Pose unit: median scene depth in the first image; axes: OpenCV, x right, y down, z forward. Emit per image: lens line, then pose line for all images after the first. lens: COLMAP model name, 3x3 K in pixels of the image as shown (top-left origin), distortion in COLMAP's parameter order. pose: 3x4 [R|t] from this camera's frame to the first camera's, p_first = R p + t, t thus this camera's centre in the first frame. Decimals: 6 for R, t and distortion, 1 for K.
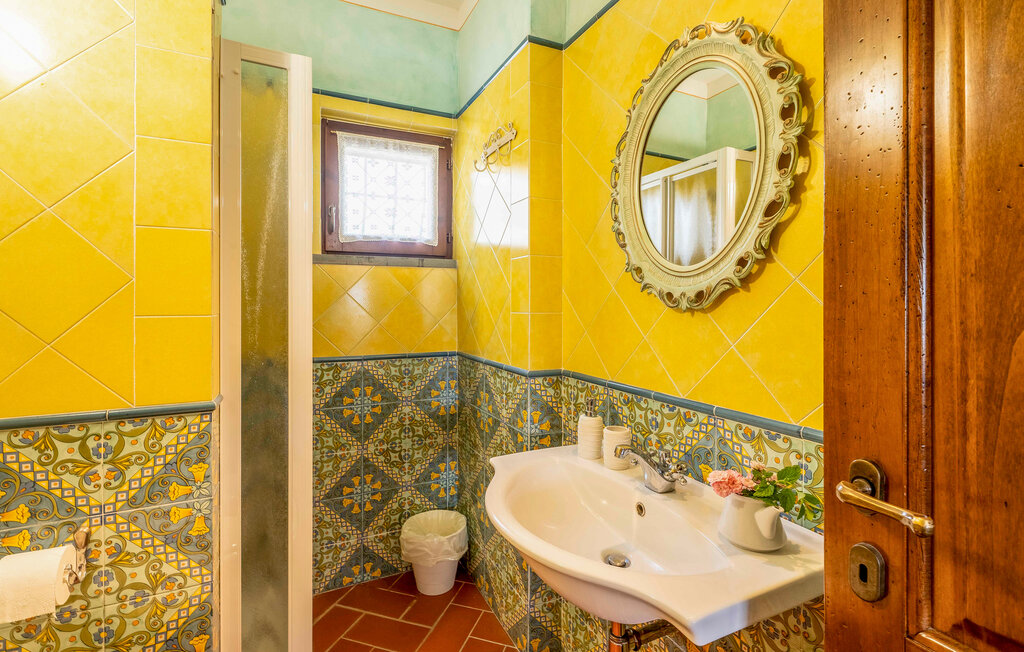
lens RADIAL K [[469.0, 0, 514.6], [0, 469.0, 311.6], [0, 0, 1]] dist [0.001790, -0.000842]
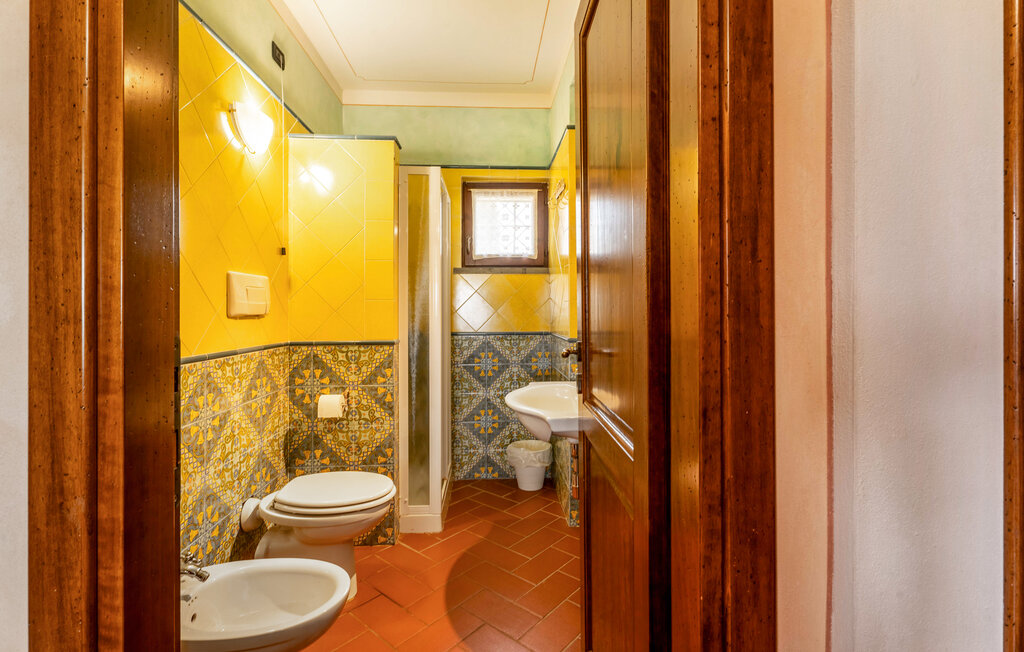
lens RADIAL K [[469.0, 0, 512.0], [0, 469.0, 317.4], [0, 0, 1]] dist [0.001790, -0.000842]
pose [[0.923467, 0.000310, -0.383677, 0.355640], [-0.000824, 0.999999, -0.001174, 0.047849], [0.383676, 0.001400, 0.923467, -0.406270]]
